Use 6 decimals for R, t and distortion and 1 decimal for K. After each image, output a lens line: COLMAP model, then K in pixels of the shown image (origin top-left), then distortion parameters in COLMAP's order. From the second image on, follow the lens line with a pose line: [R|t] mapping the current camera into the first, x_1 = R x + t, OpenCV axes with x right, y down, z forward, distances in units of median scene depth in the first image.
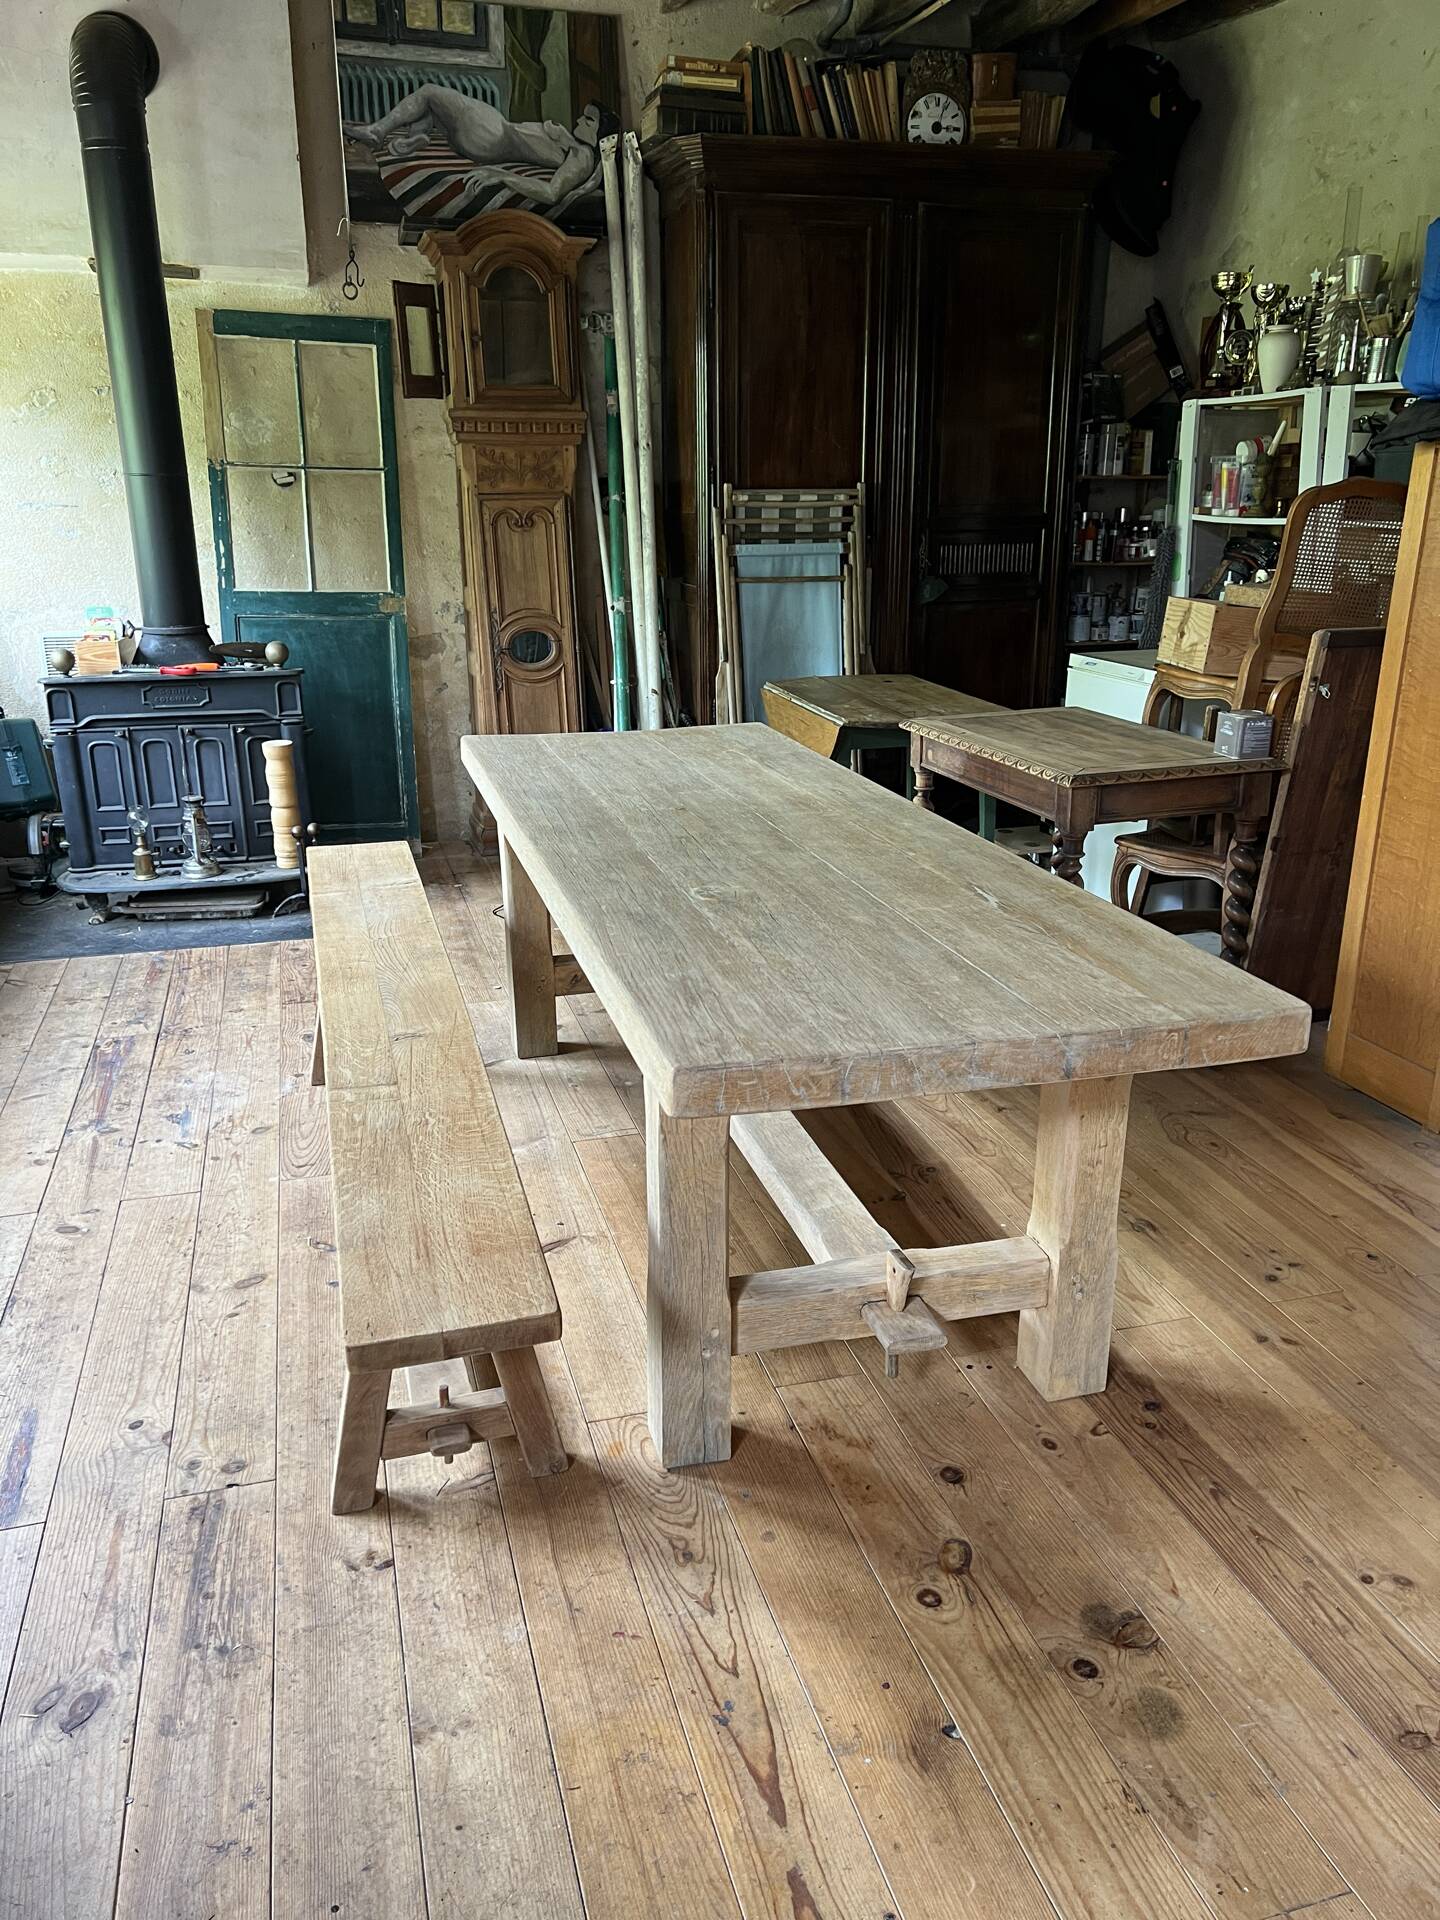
lens RADIAL K [[1430.3, 0, 727.0], [0, 1430.3, 965.3], [0, 0, 1]] dist [0.046001, -0.050888]
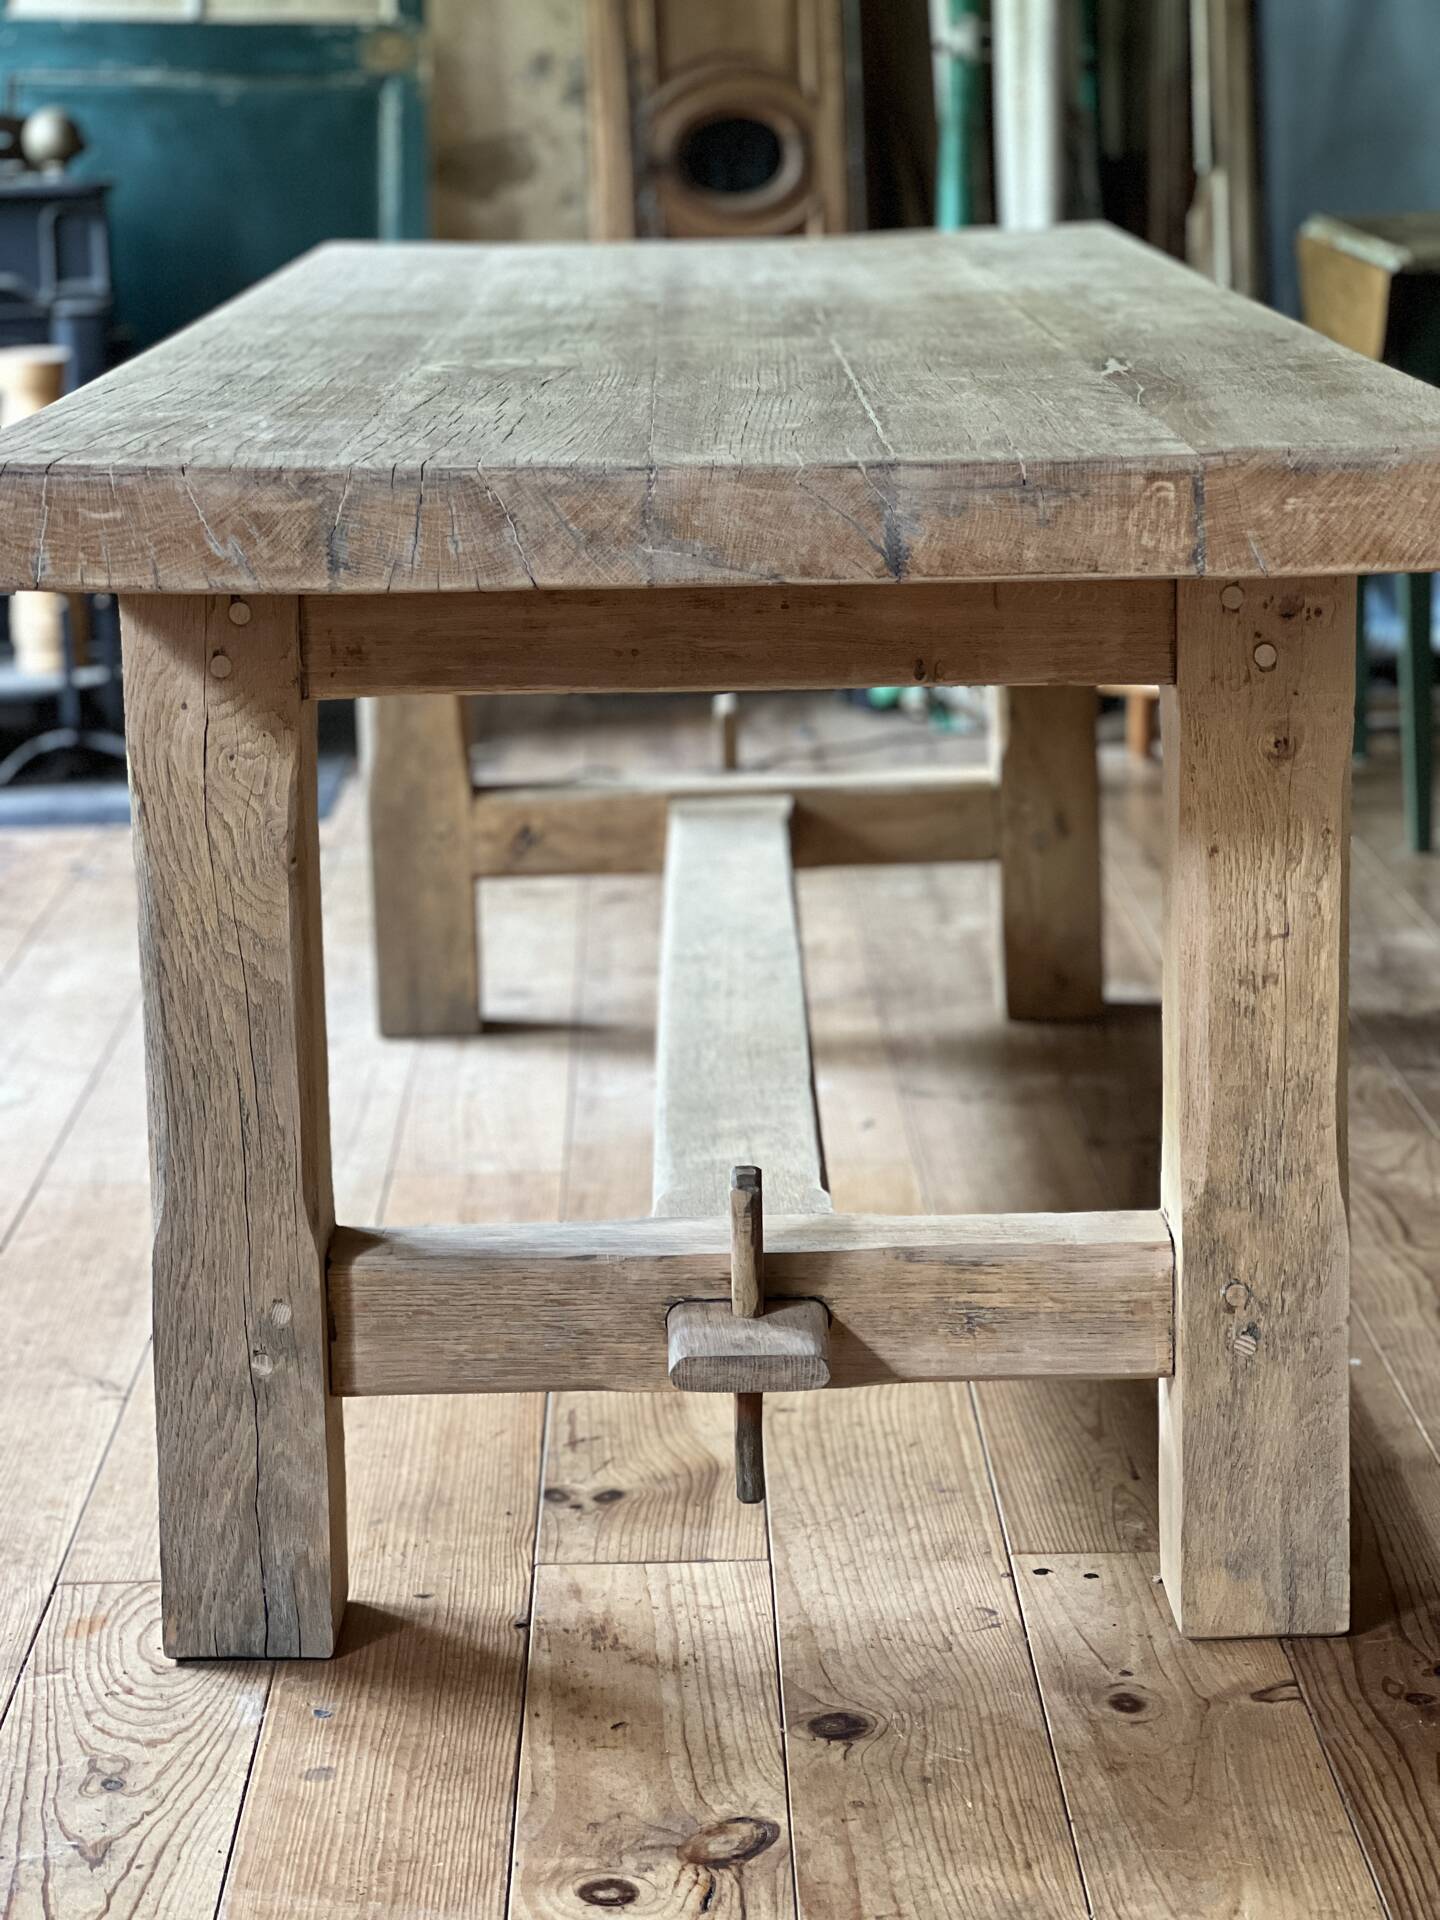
lens RADIAL K [[4241.8, 0, 731.1], [0, 4241.8, 920.9], [0, 0, 1]] dist [0.172319, 0.319136]
pose [[0.965133, 0.034411, -0.259489, 0.204560], [-0.063682, 0.992405, -0.105251, 0.124021], [0.253896, 0.118106, 0.959994, -0.081569]]
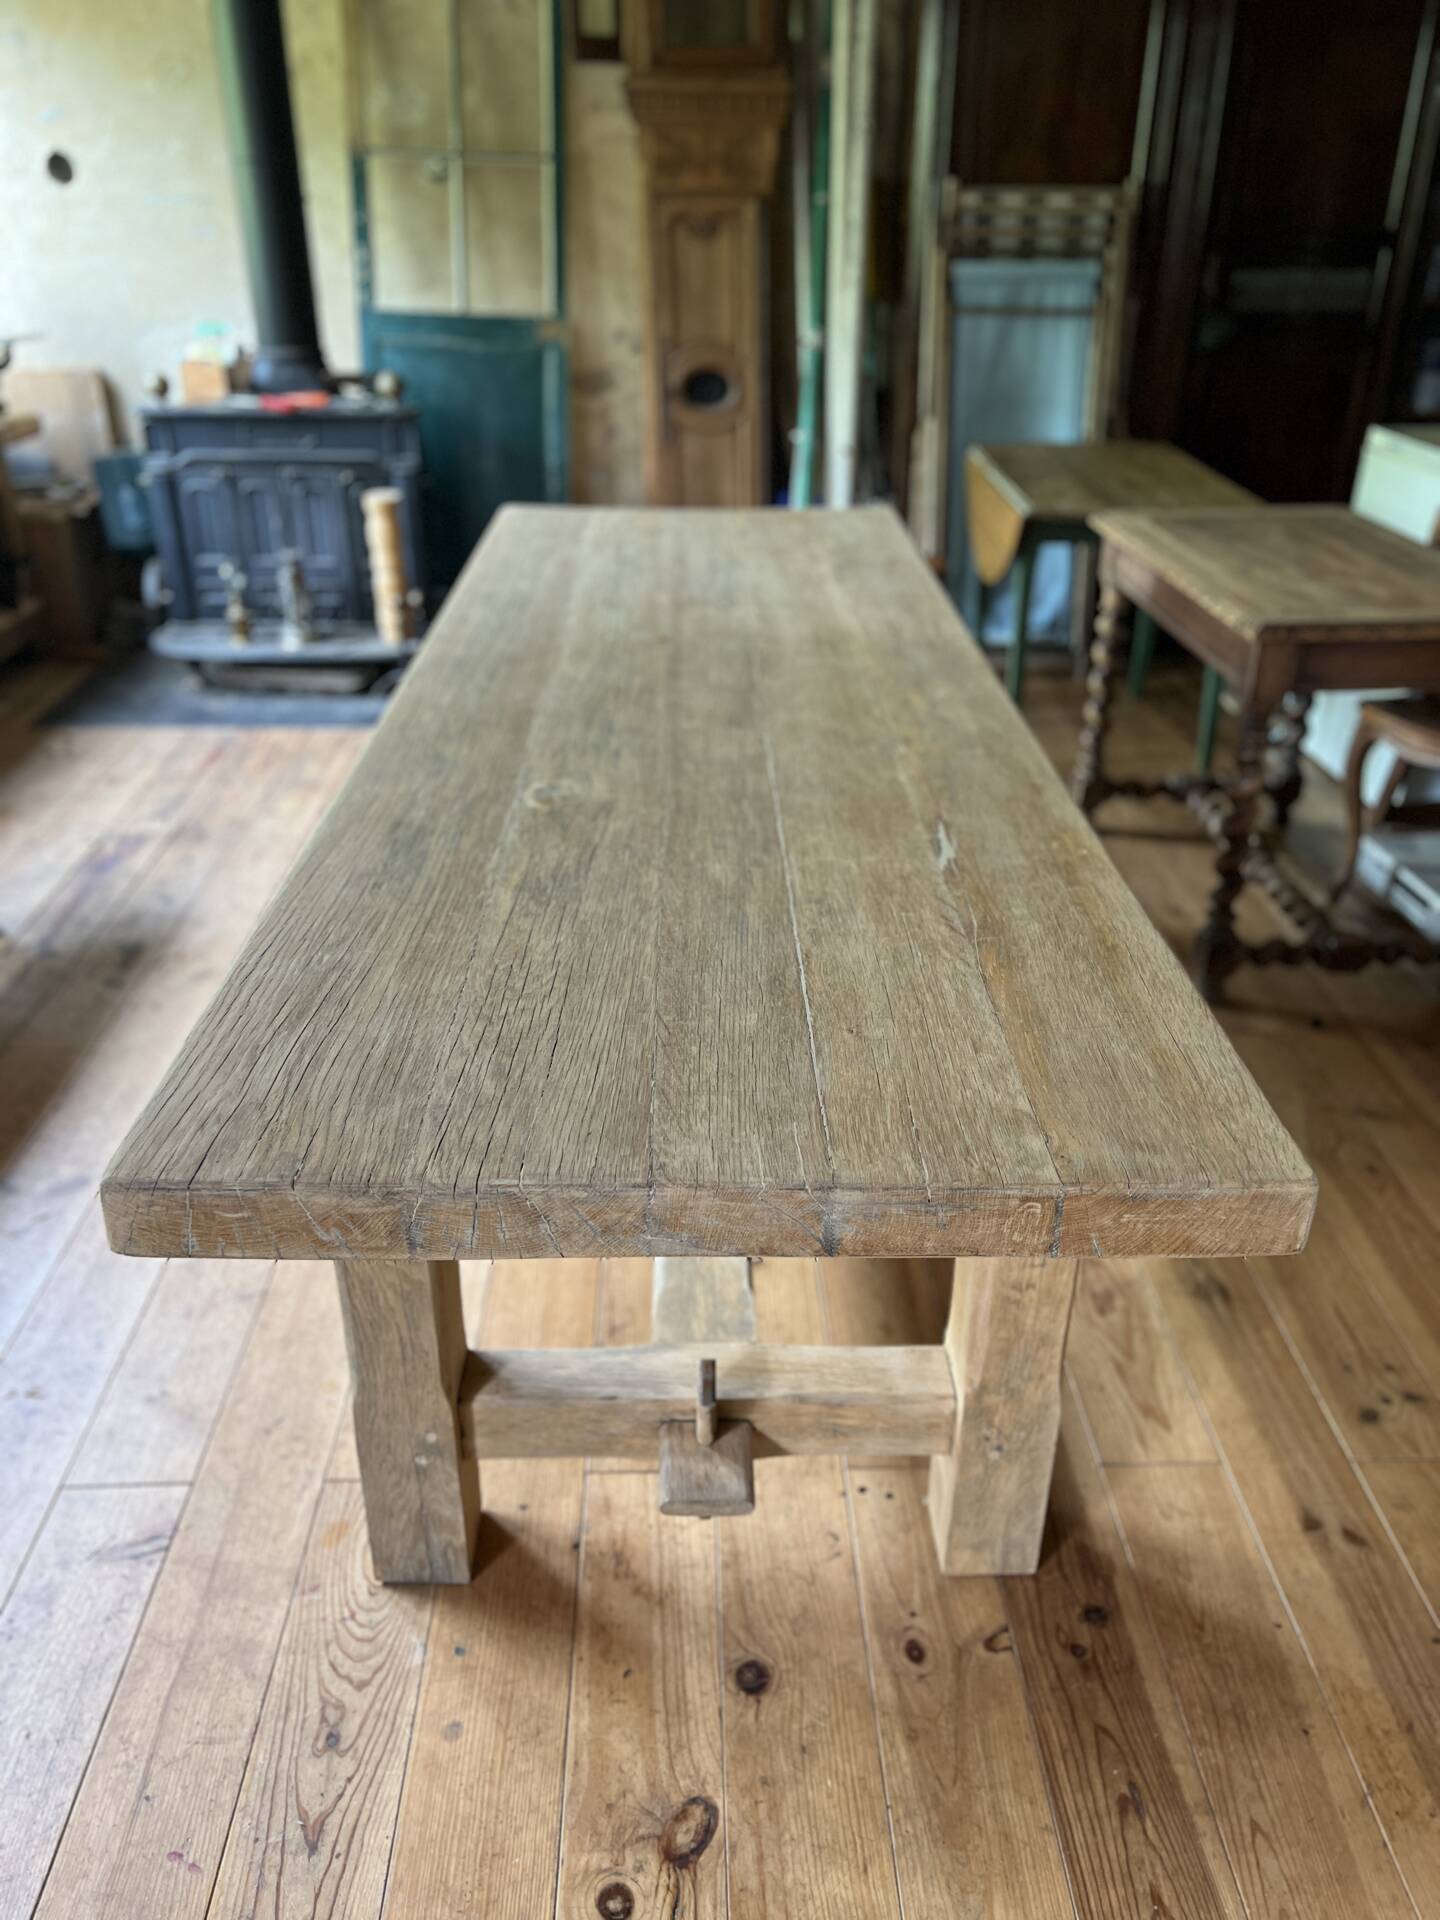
lens RADIAL K [[1437.3, 0, 730.8], [0, 1437.3, 962.0], [0, 0, 1]] dist [0.041856, -0.047924]
pose [[0.969271, 0.125205, -0.211750, 0.120559], [-0.088786, 0.980818, 0.173531, -0.052225], [0.229415, -0.149398, 0.961795, 0.178008]]
